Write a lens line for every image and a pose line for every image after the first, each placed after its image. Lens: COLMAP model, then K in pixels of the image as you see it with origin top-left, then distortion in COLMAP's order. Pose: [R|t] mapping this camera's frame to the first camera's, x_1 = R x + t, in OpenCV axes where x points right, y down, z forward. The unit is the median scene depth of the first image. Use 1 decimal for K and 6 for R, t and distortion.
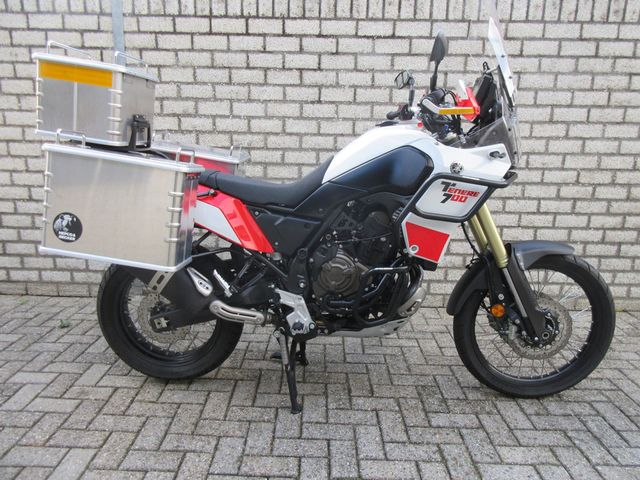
lens RADIAL K [[477.8, 0, 319.4], [0, 477.8, 243.0], [0, 0, 1]] dist [0.023960, -0.017184]
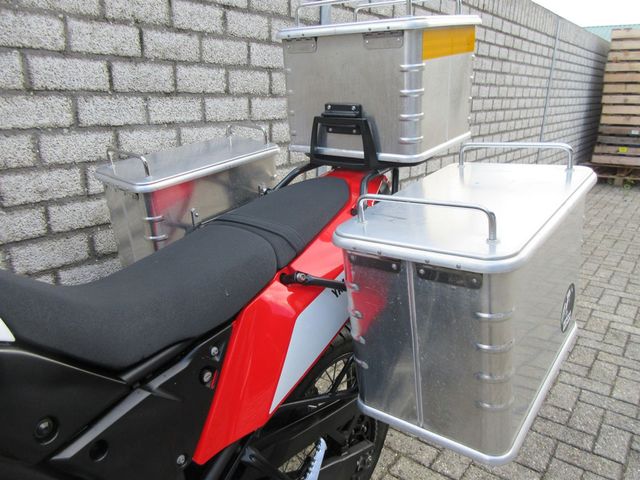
lens RADIAL K [[477.8, 0, 313.5], [0, 477.8, 243.8], [0, 0, 1]] dist [0.023960, -0.017184]
pose [[0.596111, -0.244301, 0.764832, 0.291731], [0.186312, 0.968672, 0.164199, -0.154174], [-0.780986, 0.044617, 0.622953, 0.584740]]
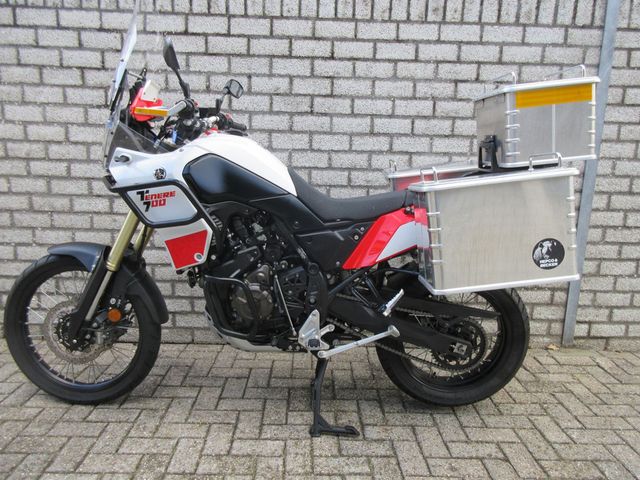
lens RADIAL K [[477.8, 0, 314.1], [0, 477.8, 243.9], [0, 0, 1]] dist [0.023960, -0.017184]
pose [[0.999391, 0.006611, 0.034269, 0.360609], [-0.005060, 0.998968, -0.045142, -0.011496], [-0.034533, 0.044941, 0.998393, 0.144602]]
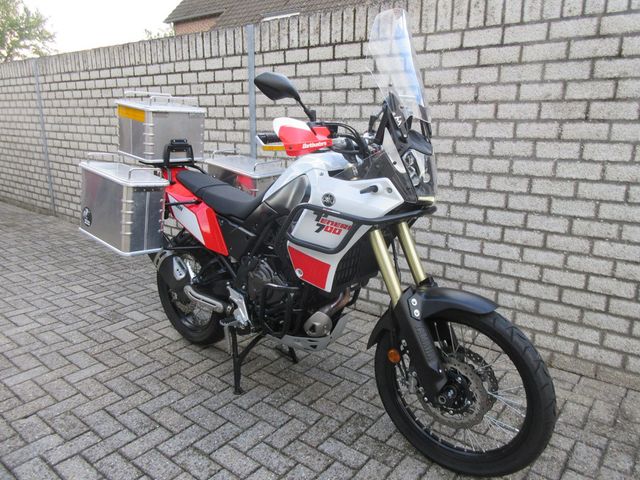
lens RADIAL K [[477.8, 0, 312.9], [0, 477.8, 241.7], [0, 0, 1]] dist [0.023960, -0.017184]
pose [[0.792759, 0.136976, -0.593945, 0.531161], [-0.135282, 0.989660, 0.047670, -0.068587], [0.594333, 0.042560, 0.803092, 0.107583]]
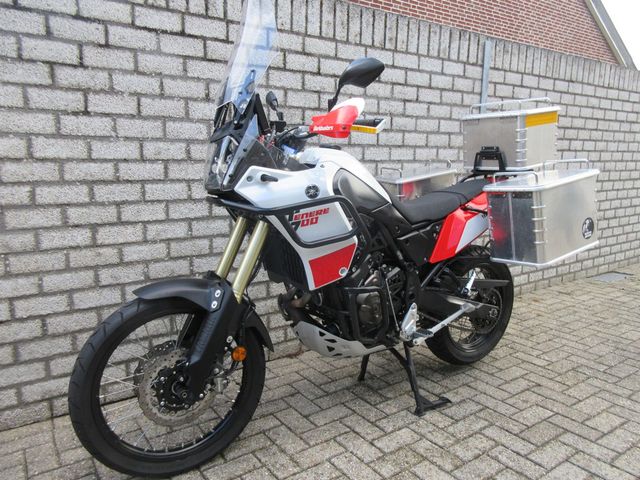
lens RADIAL K [[477.8, 0, 310.4], [0, 477.8, 245.8], [0, 0, 1]] dist [0.023960, -0.017184]
pose [[0.812749, -0.114808, 0.571191, -0.161274], [0.145767, 0.989282, -0.008569, -0.056278], [-0.564085, 0.090226, 0.820773, 0.282936]]
